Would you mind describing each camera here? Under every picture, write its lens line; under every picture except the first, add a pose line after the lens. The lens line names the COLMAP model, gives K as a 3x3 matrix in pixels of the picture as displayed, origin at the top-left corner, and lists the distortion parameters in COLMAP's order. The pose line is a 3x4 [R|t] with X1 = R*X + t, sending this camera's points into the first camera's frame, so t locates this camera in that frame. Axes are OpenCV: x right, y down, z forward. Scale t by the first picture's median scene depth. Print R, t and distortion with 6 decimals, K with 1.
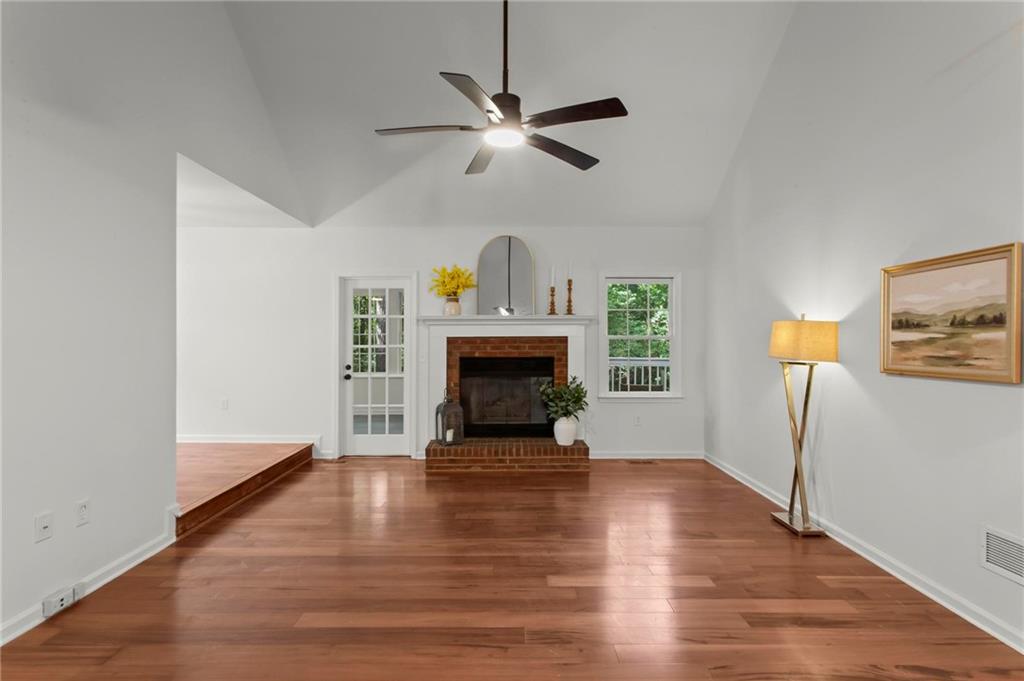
lens RADIAL K [[490.2, 0, 509.8], [0, 490.2, 342.1], [0, 0, 1]] dist [-0.003039, 0.003274]
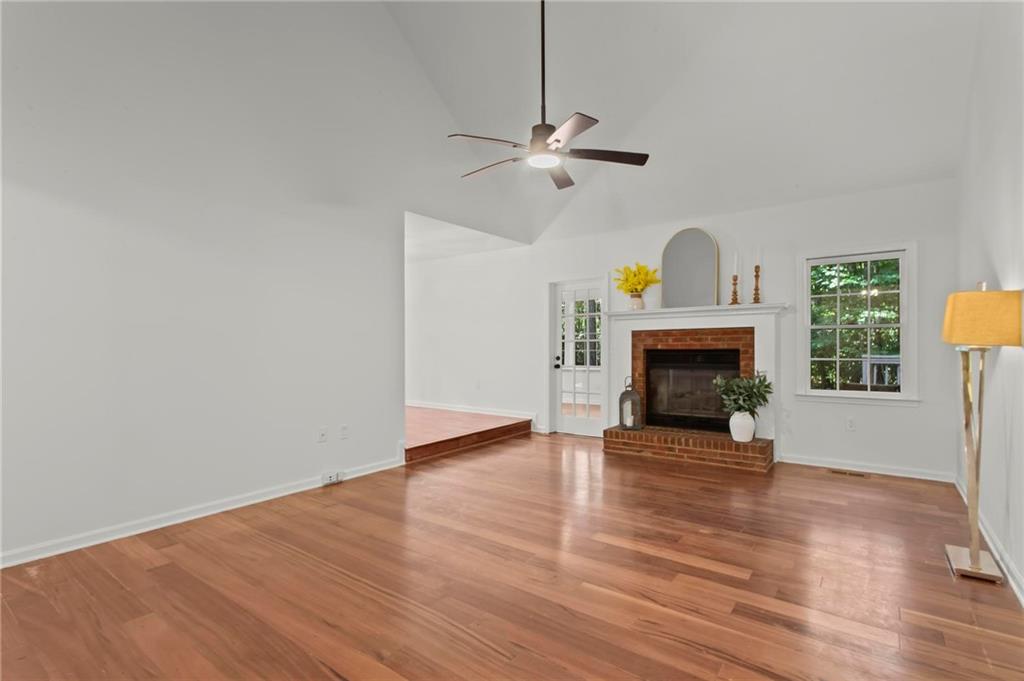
lens RADIAL K [[490.2, 0, 518.7], [0, 490.2, 347.4], [0, 0, 1]] dist [-0.003039, 0.003274]
pose [[0.803876, -0.001879, -0.594794, 0.325651], [0.004875, 0.999982, 0.003430, 0.022821], [0.594777, -0.005657, 0.803871, -0.012130]]
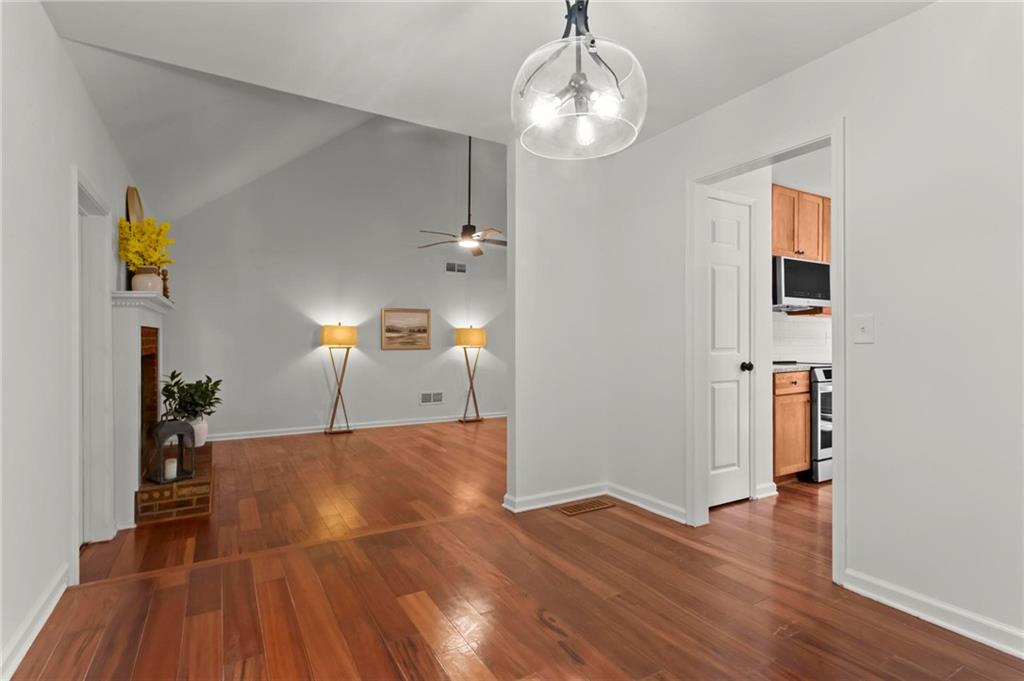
lens RADIAL K [[490.2, 0, 514.3], [0, 490.2, 336.7], [0, 0, 1]] dist [-0.003039, 0.003274]
pose [[-0.508631, 0.004236, 0.860974, -0.978314], [-0.002683, 0.999975, -0.006504, 0.007345], [-0.860980, -0.005618, -0.508607, 0.947898]]
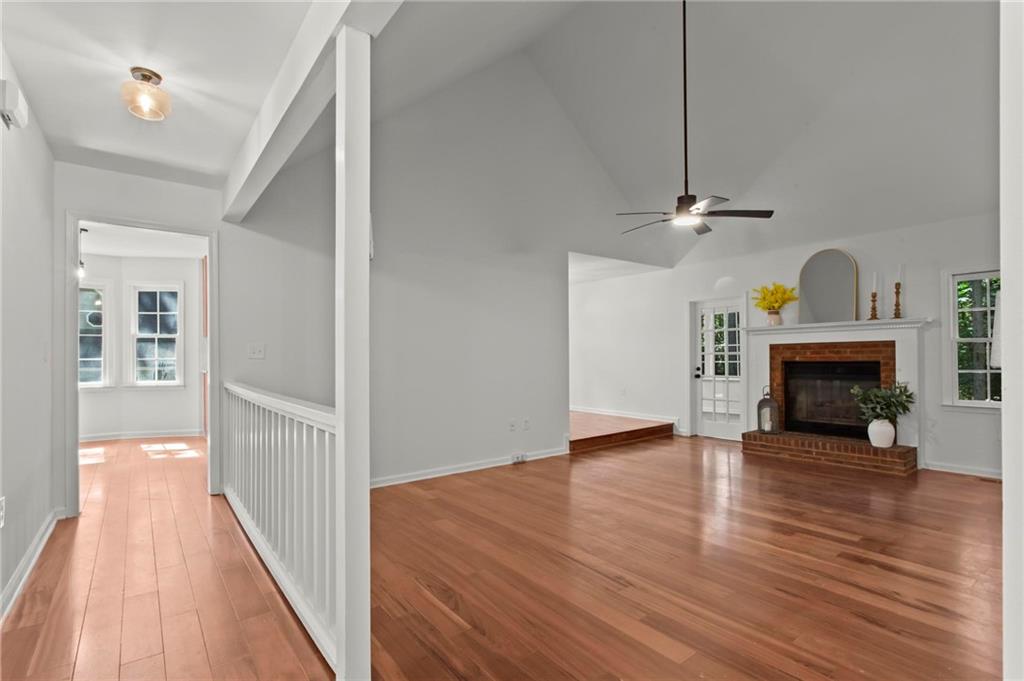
lens RADIAL K [[490.2, 0, 511.4], [0, 490.2, 352.2], [0, 0, 1]] dist [-0.003039, 0.003274]
pose [[0.606719, -0.011909, -0.794827, 0.453067], [0.007946, 0.999929, -0.008916, 0.015320], [0.794877, -0.000906, 0.606770, -0.222787]]
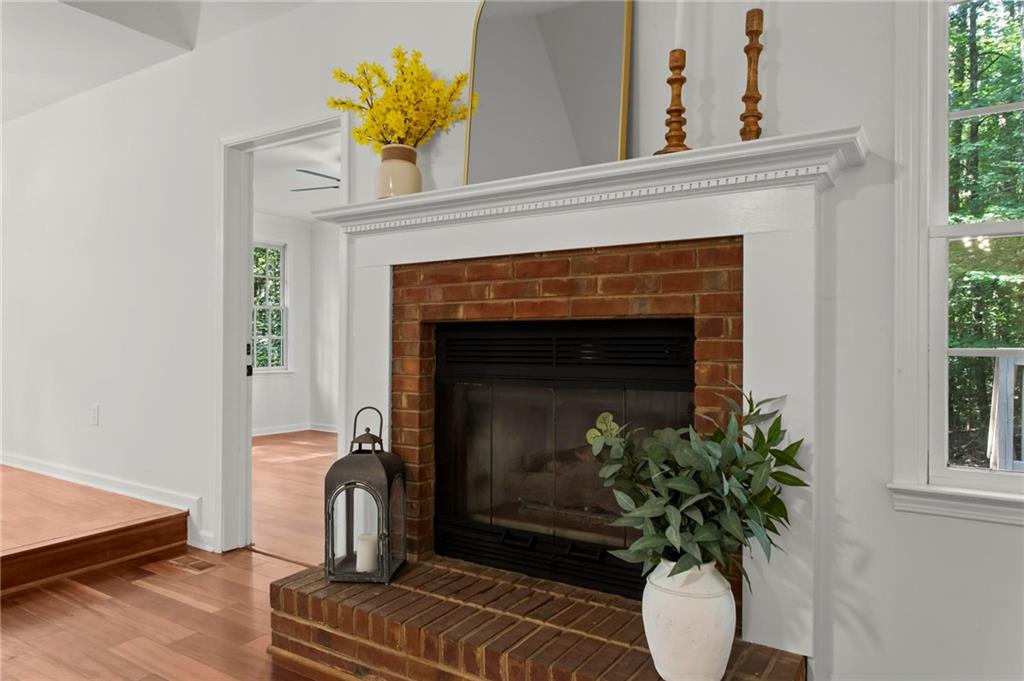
lens RADIAL K [[671.7, 0, 517.9], [0, 671.7, 337.9], [0, 0, 1]] dist [0.005064, 0.003159]
pose [[0.839271, 0.002411, -0.543709, 0.219656], [-0.000877, 0.999995, 0.003080, 0.042364], [0.543713, -0.002108, 0.839268, 0.673593]]
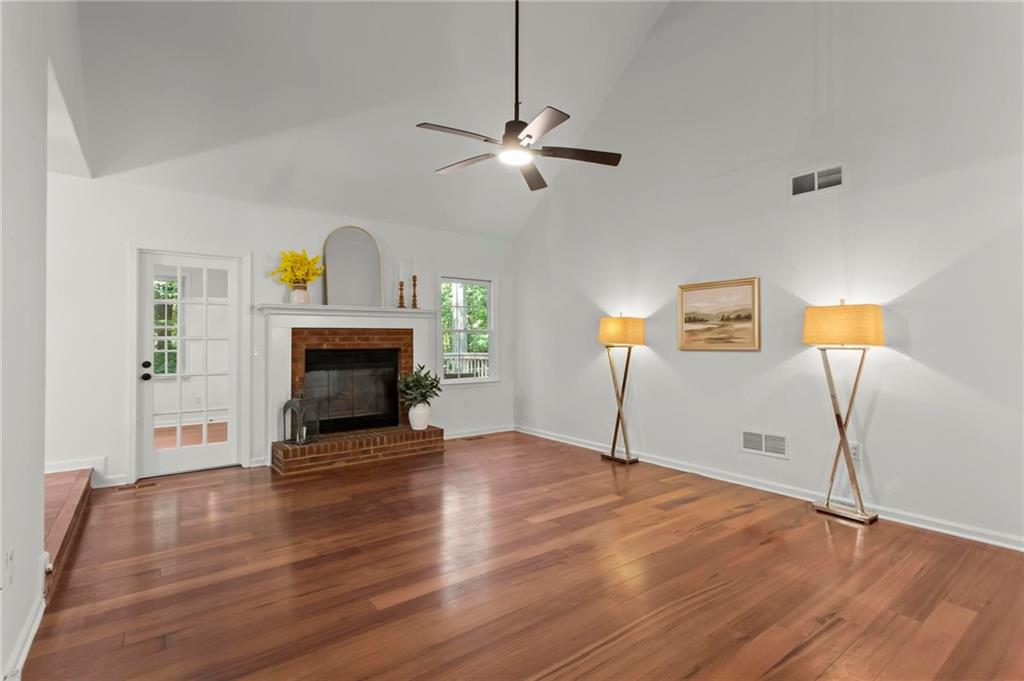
lens RADIAL K [[490.2, 0, 517.1], [0, 490.2, 336.8], [0, 0, 1]] dist [-0.003039, 0.003274]
pose [[0.794321, 0.004498, 0.607482, -0.364677], [0.004327, 0.999905, -0.013060, 0.021757], [-0.607483, 0.013002, 0.794226, 0.019755]]
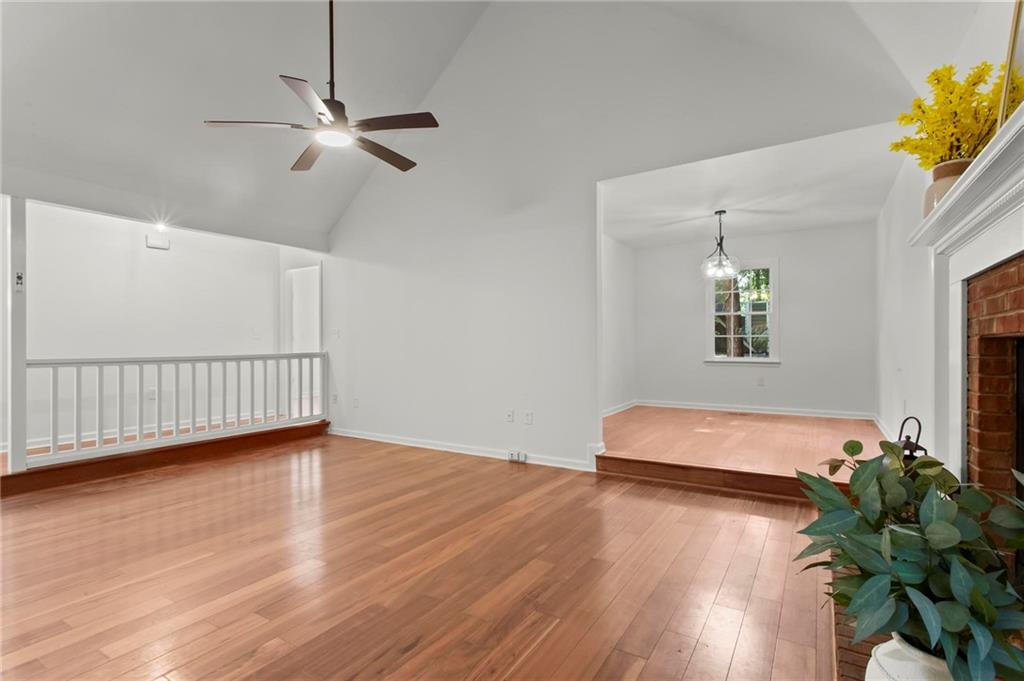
lens RADIAL K [[490.2, 0, 512.4], [0, 490.2, 341.0], [0, 0, 1]] dist [-0.003039, 0.003274]
pose [[-0.540112, -0.004309, -0.841582, 0.358317], [0.004979, 0.999953, -0.008315, 0.036096], [0.841578, -0.008681, -0.540065, 0.965624]]
